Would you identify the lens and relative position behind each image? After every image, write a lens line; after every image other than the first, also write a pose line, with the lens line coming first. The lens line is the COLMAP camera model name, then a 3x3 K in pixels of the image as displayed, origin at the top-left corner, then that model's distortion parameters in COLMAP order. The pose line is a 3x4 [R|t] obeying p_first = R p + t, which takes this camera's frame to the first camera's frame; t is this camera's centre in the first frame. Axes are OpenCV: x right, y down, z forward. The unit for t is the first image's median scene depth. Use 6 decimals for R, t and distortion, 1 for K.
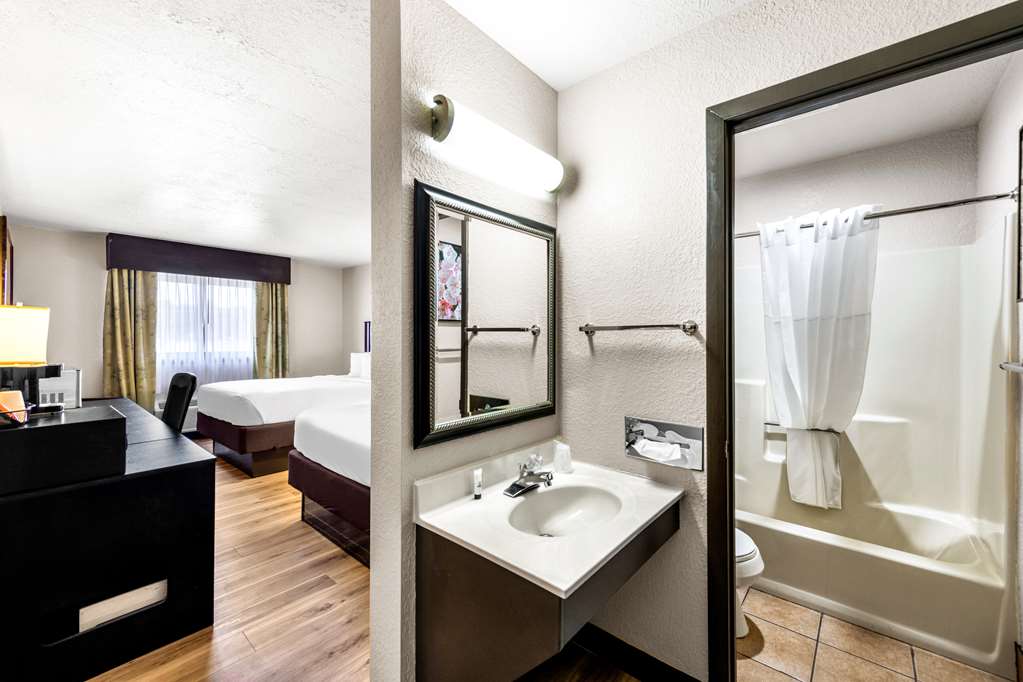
lens RADIAL K [[404.0, 0, 517.2], [0, 404.0, 337.9], [0, 0, 1]] dist [0.010661, -0.001742]
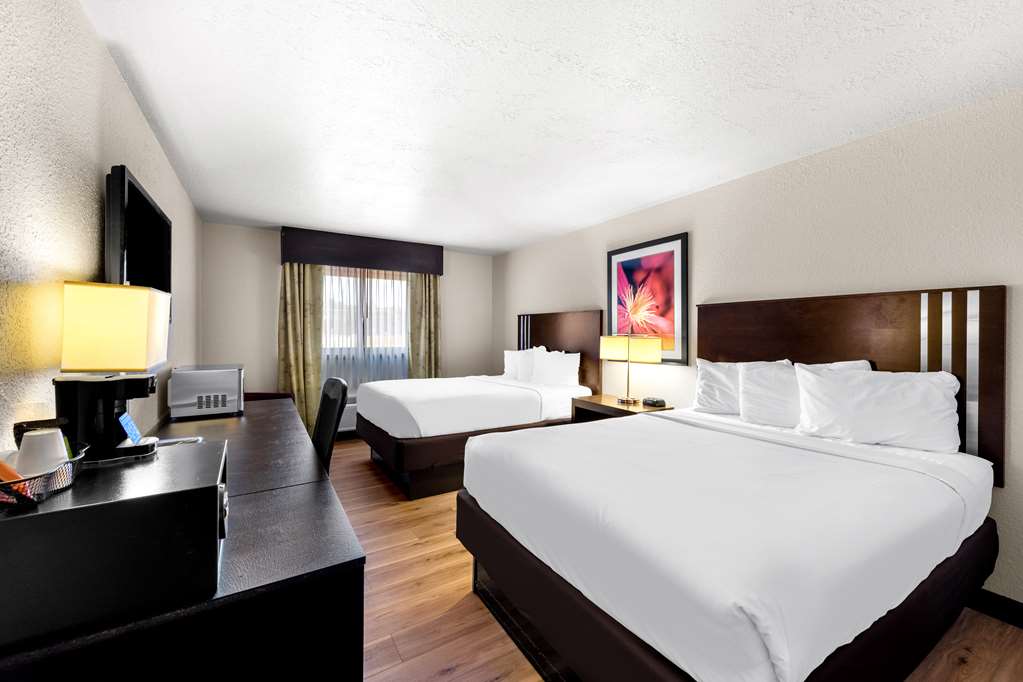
lens RADIAL K [[404.0, 0, 519.8], [0, 404.0, 334.3], [0, 0, 1]] dist [0.010661, -0.001742]
pose [[0.956468, 0.003971, -0.291809, -0.152607], [-0.003410, 0.999991, 0.002431, -0.000708], [0.291816, -0.001330, 0.956474, 0.213409]]
